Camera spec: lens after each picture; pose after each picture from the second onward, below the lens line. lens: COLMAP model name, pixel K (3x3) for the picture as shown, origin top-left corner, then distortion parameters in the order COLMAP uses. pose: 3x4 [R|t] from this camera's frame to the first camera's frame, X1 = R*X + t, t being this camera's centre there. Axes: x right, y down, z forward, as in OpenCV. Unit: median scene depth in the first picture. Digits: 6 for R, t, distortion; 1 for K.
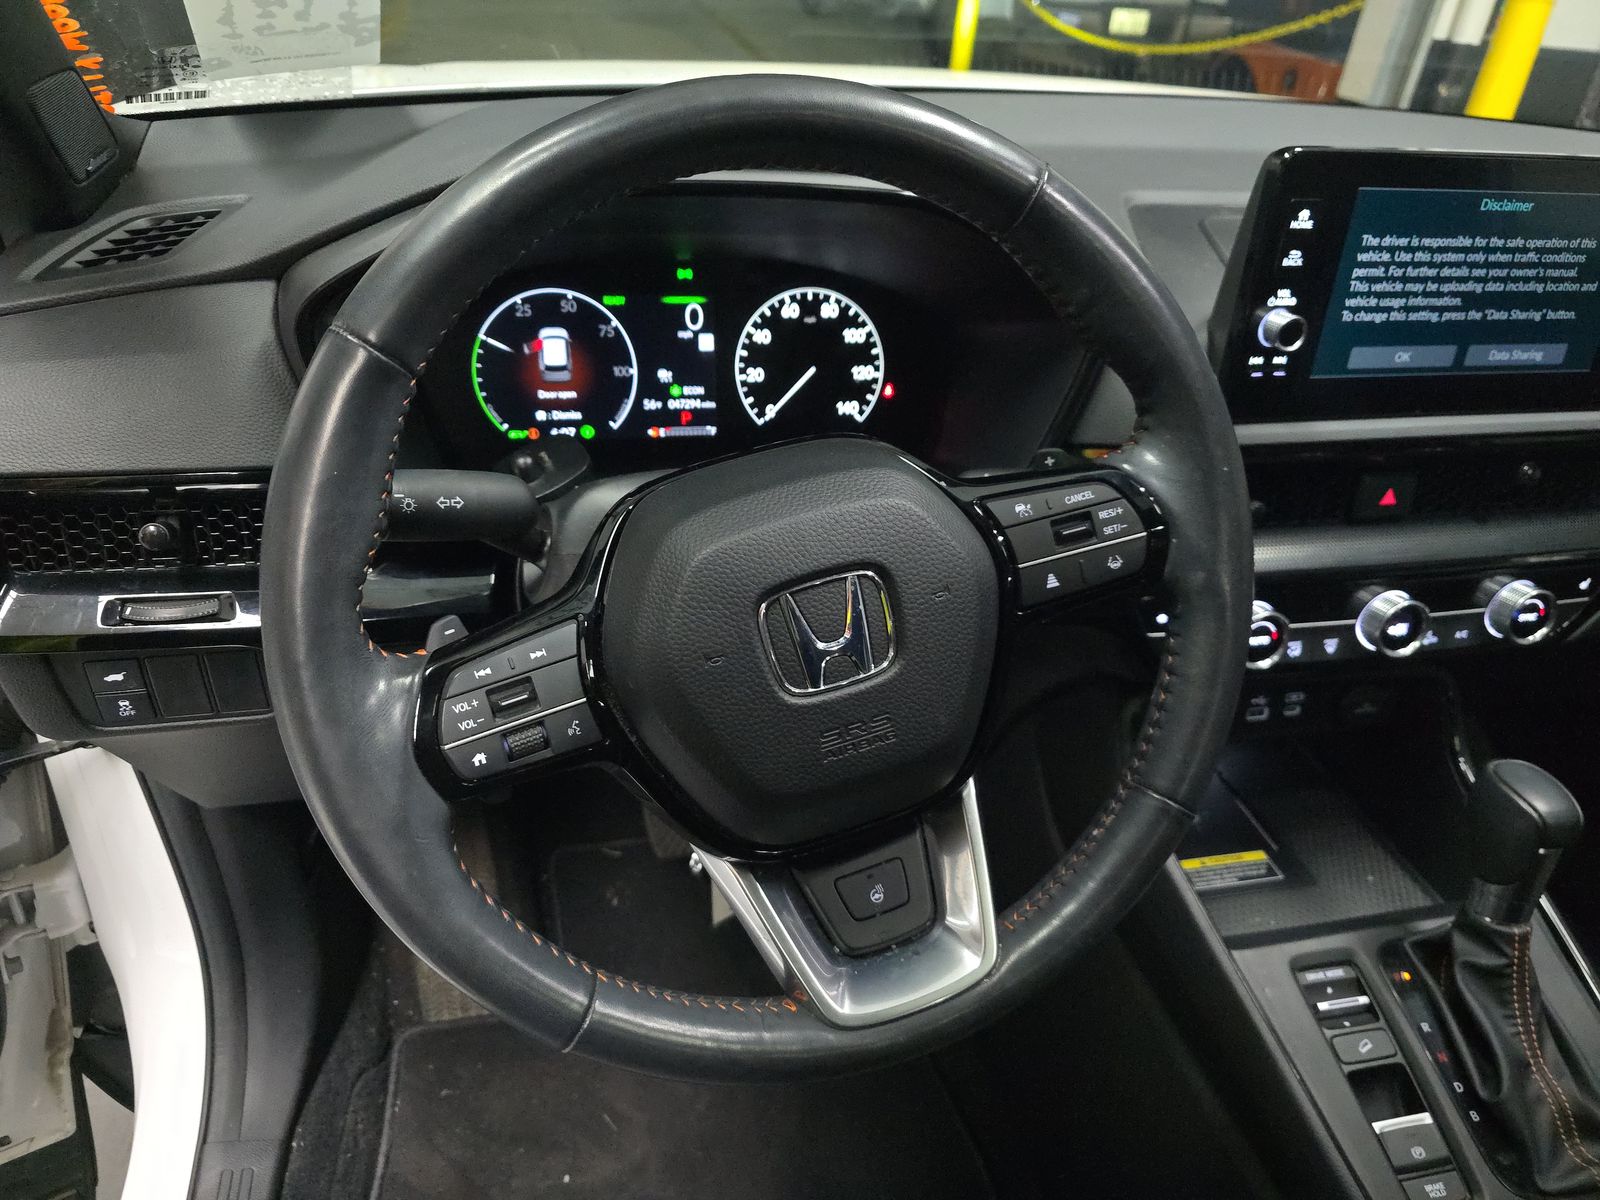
lens RADIAL K [[1092.7, 0, 791.6], [0, 1092.7, 597.6], [0, 0, 1]] dist [0.052007, -0.028219]
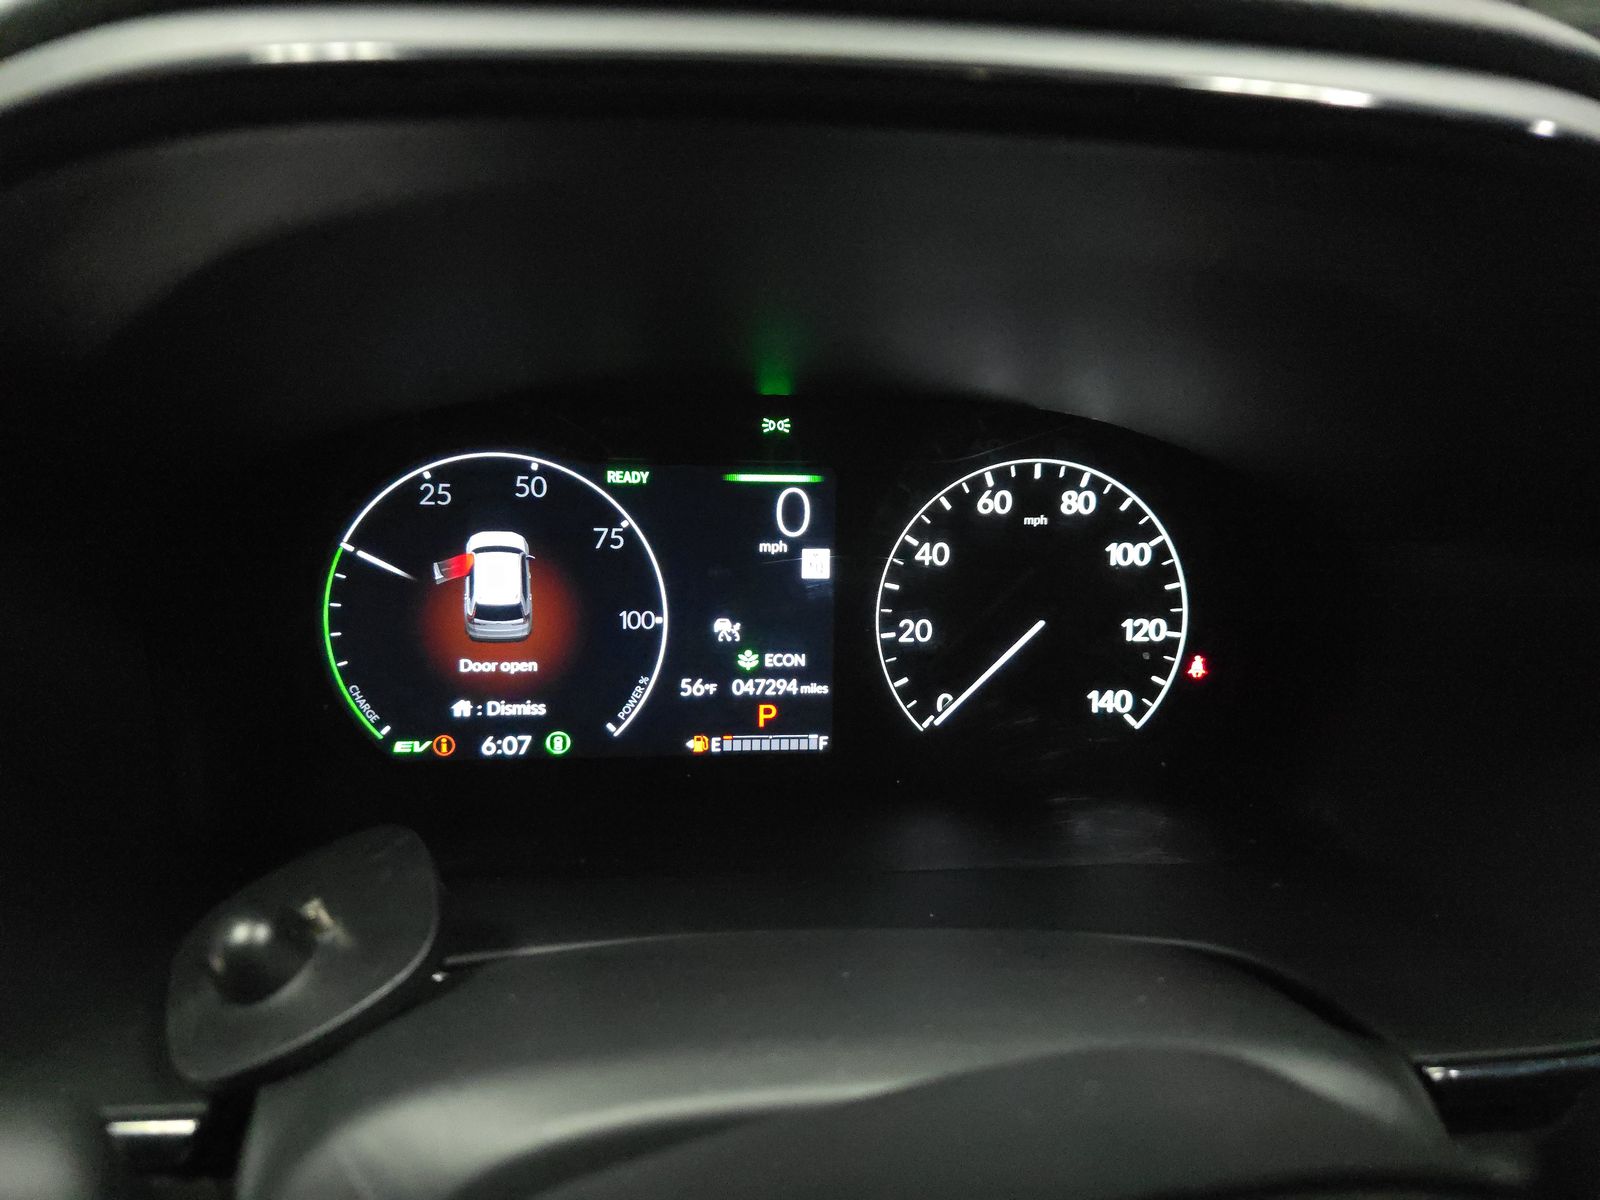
lens RADIAL K [[1092.7, 0, 799.4], [0, 1092.7, 603.1], [0, 0, 1]] dist [0.052007, -0.028219]
pose [[0.991130, 0.033214, -0.128681, -0.023203], [-0.049548, 0.990805, -0.125896, -0.156847], [0.123317, 0.131155, 0.983662, 0.537362]]
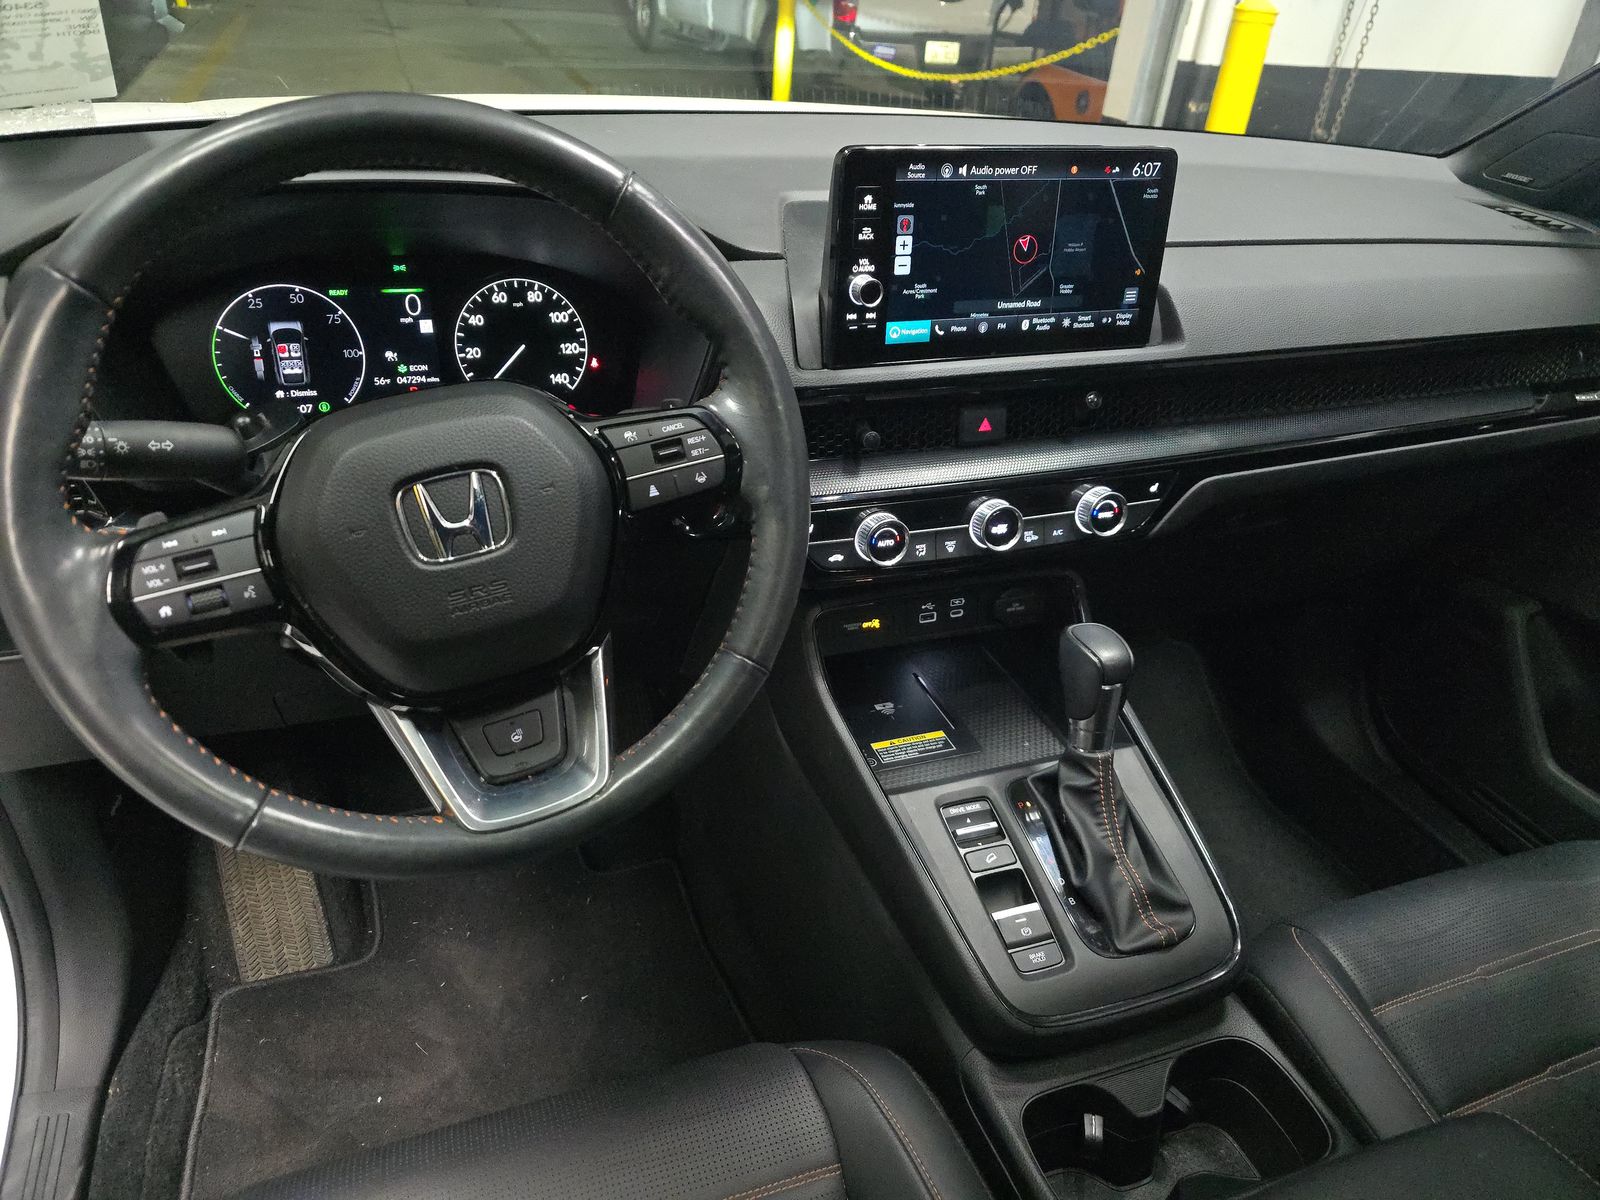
lens RADIAL K [[1092.7, 0, 789.0], [0, 1092.7, 601.9], [0, 0, 1]] dist [0.052007, -0.028219]
pose [[0.992216, -0.070410, 0.102715, 0.166032], [0.072567, 0.997212, -0.017410, 0.109178], [-0.101202, 0.024729, 0.994558, -0.200537]]
